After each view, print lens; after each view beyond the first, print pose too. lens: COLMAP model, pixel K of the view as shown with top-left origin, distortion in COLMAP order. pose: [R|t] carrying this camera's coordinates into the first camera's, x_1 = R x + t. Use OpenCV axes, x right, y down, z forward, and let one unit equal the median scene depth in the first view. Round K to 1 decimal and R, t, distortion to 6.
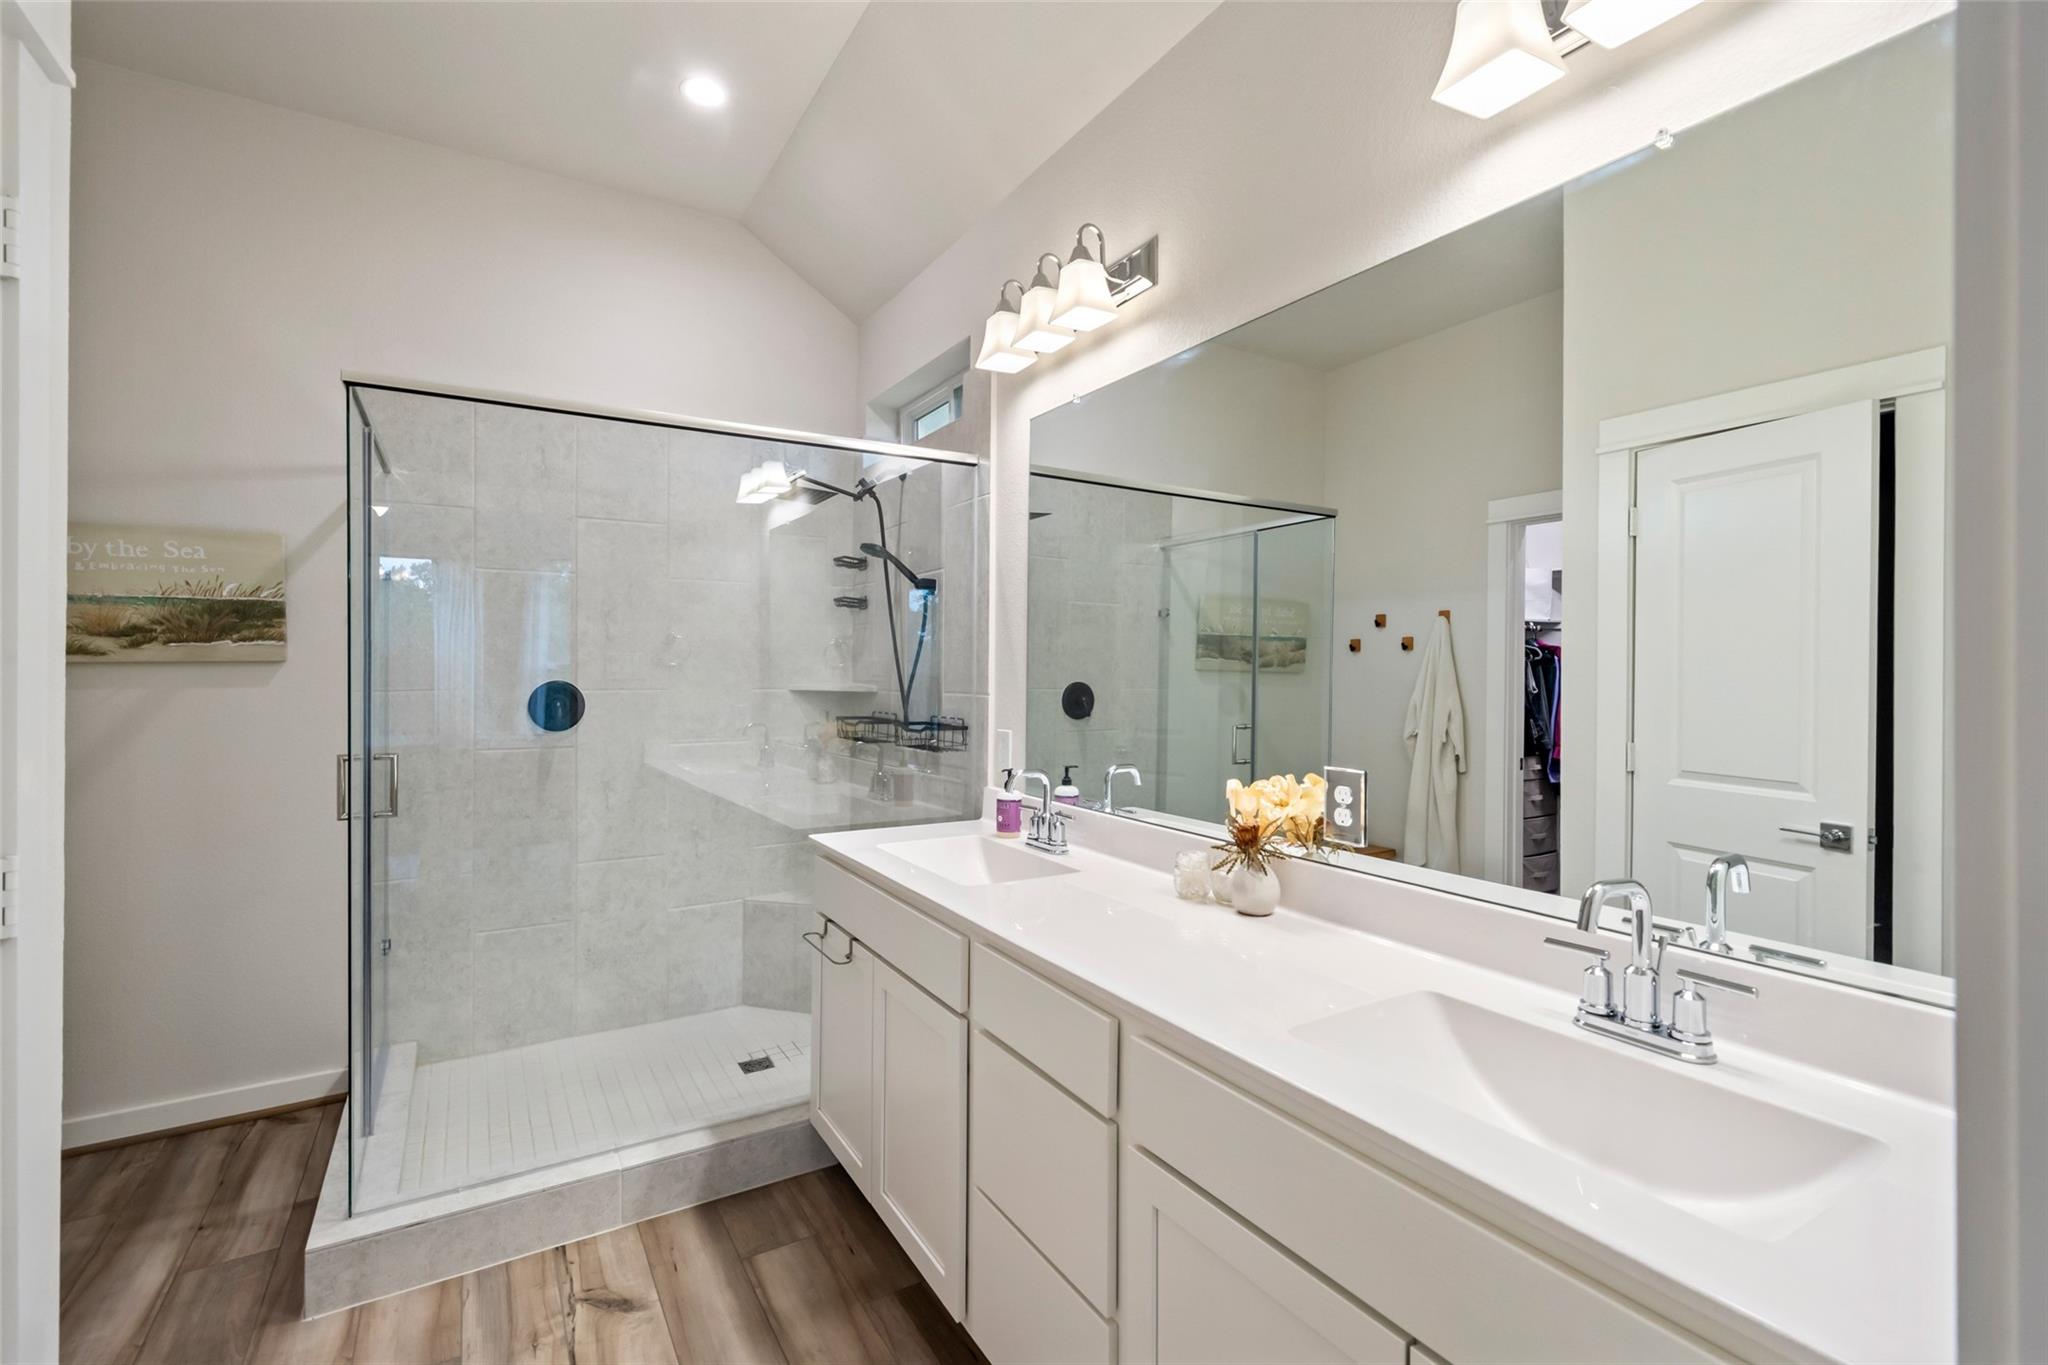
lens RADIAL K [[887.4, 0, 1035.0], [0, 887.4, 687.9], [0, 0, 1]] dist [0.001873, 0.000903]
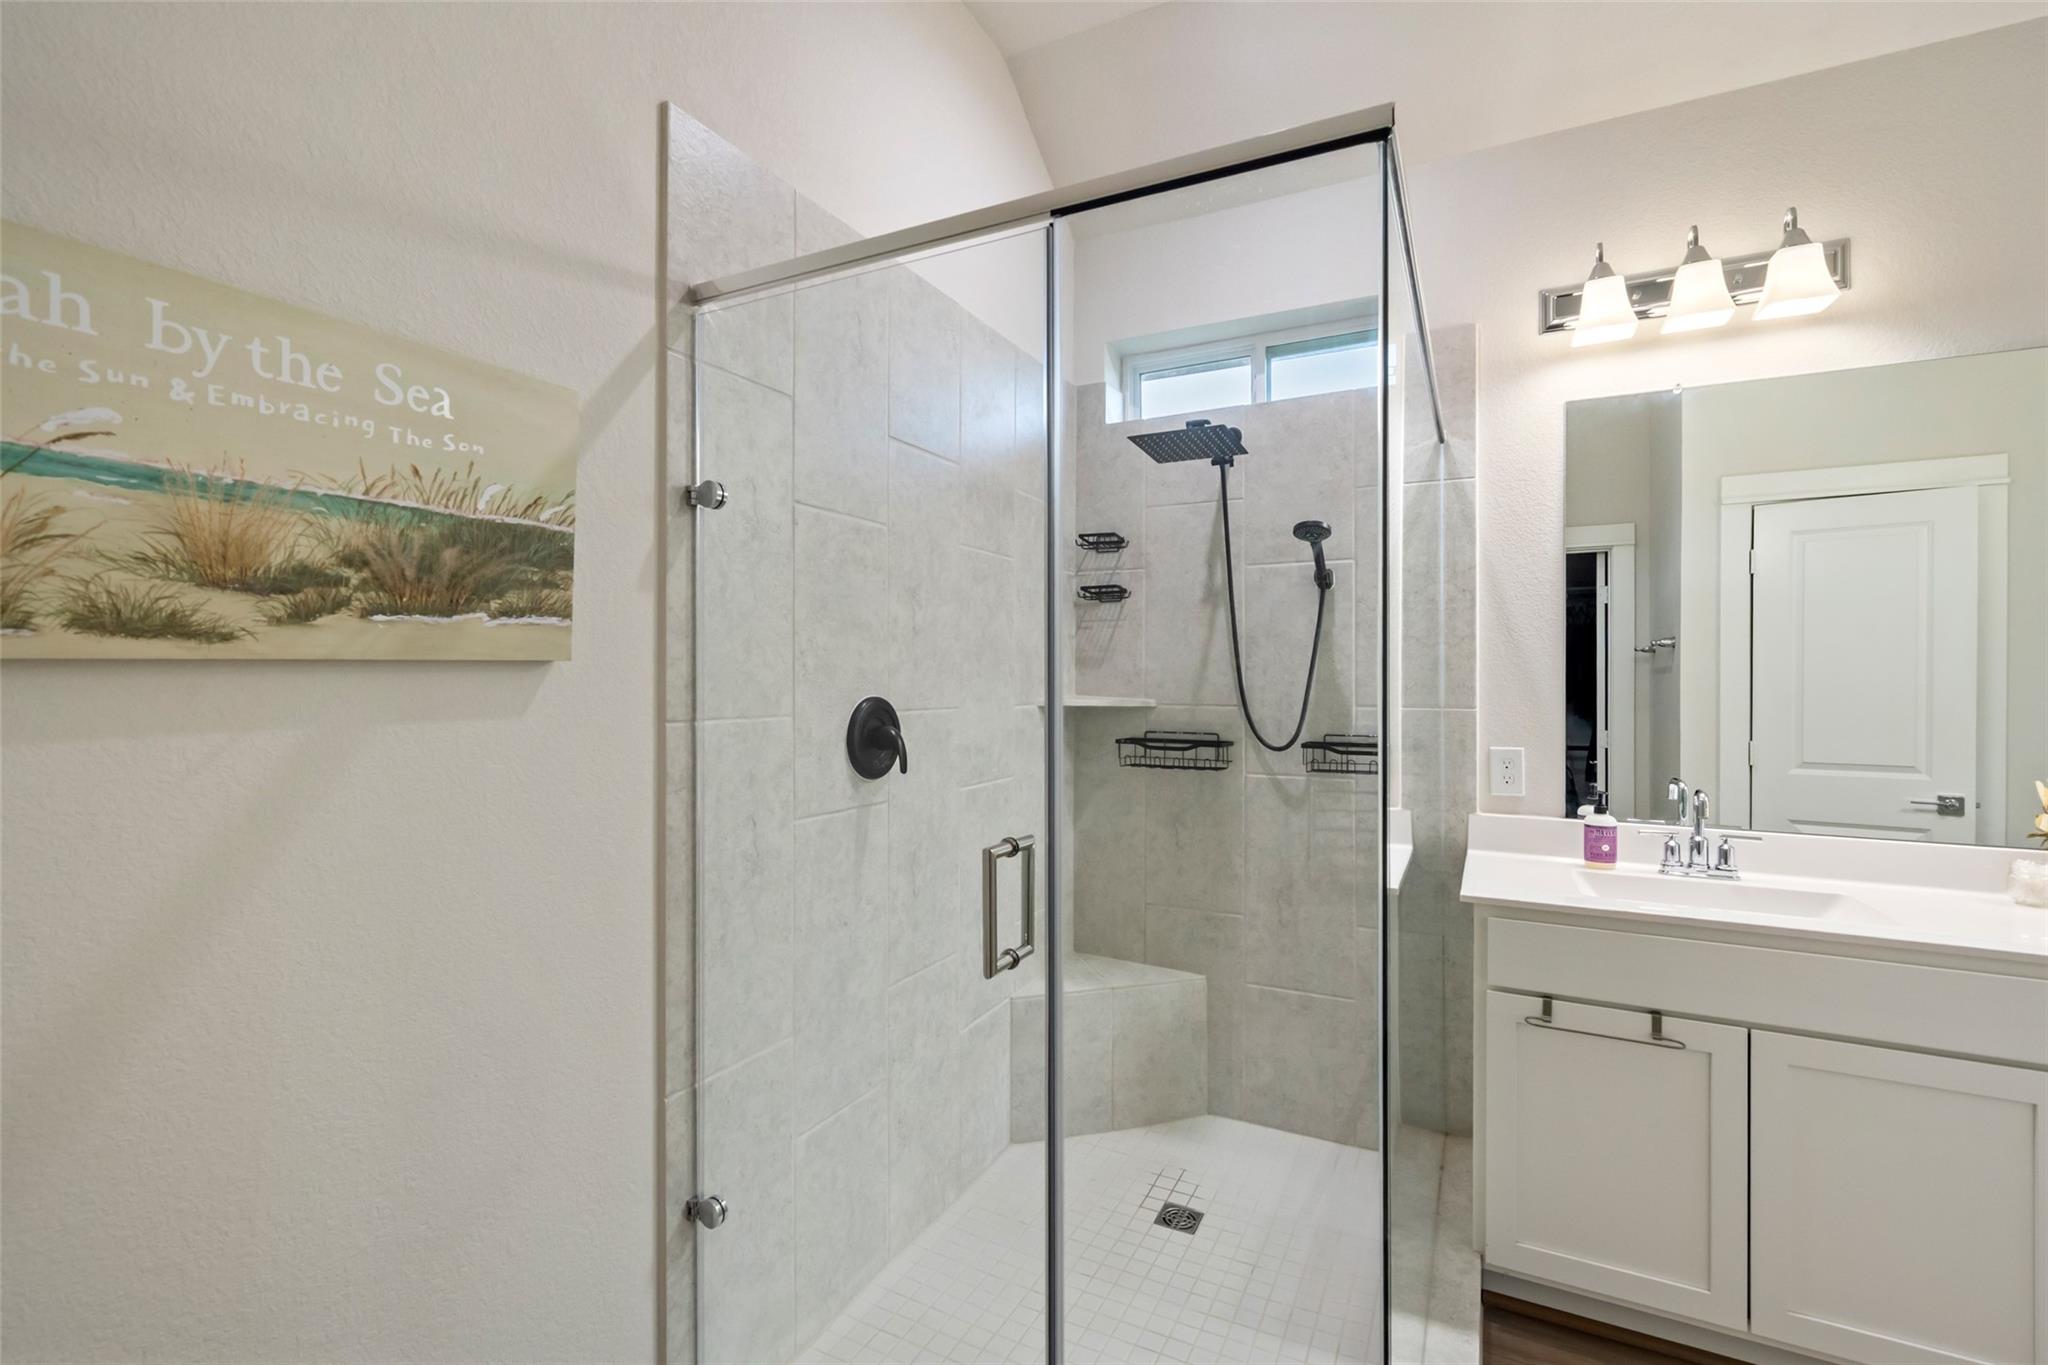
lens RADIAL K [[887.4, 0, 1020.4], [0, 887.4, 687.6], [0, 0, 1]] dist [0.001873, 0.000903]
pose [[0.862982, -0.003241, 0.505225, -0.908343], [0.006334, 0.999970, -0.004405, -0.013279], [-0.505196, 0.007002, 0.862976, 0.493934]]
